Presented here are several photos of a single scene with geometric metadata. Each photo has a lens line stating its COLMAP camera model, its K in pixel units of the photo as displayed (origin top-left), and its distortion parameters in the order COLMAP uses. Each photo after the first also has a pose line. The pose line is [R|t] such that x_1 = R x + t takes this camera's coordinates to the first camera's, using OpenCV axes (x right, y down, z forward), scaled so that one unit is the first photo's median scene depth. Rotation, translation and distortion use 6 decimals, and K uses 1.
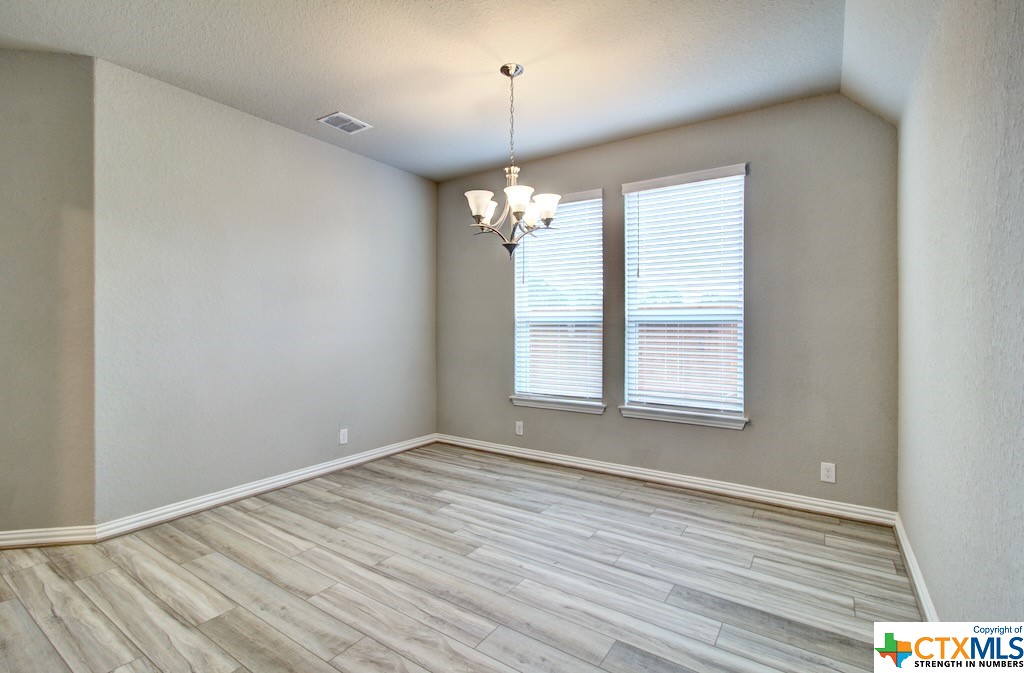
lens RADIAL K [[472.0, 0, 512.0], [0, 472.0, 336.5], [0, 0, 1]] dist [0.000151, 0.000436]
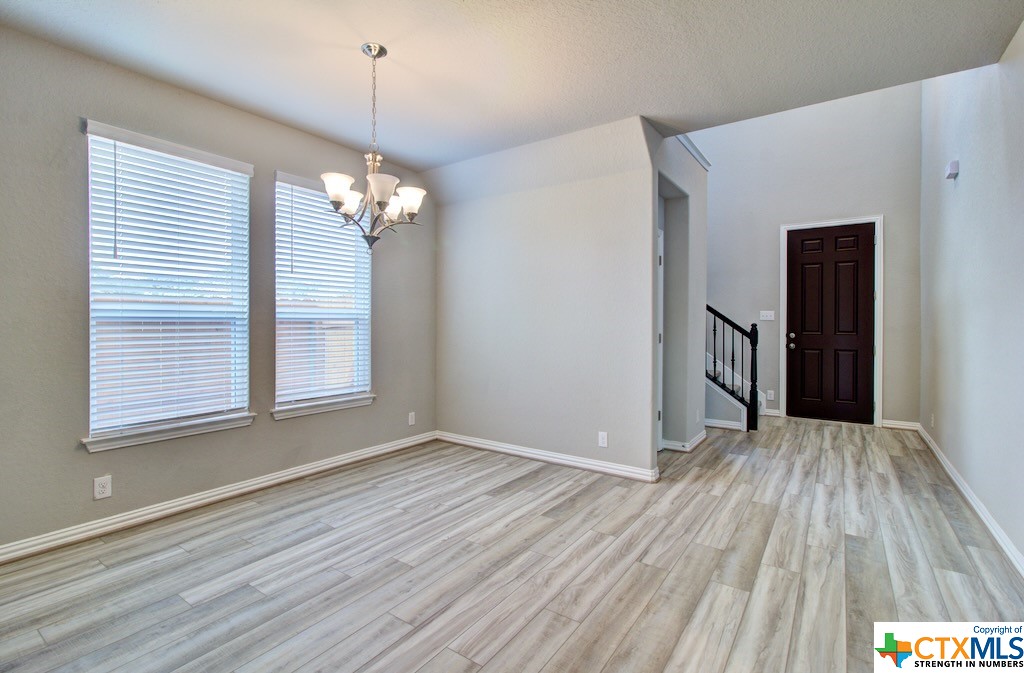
lens RADIAL K [[468.2, 0, 512.5], [0, 468.2, 326.2], [0, 0, 1]] dist [0.000043, 0.001518]
pose [[0.012164, -0.003891, 0.999918, -0.810409], [0.019022, 0.999812, 0.003659, -0.013880], [-0.999745, 0.018976, 0.012236, 0.611555]]
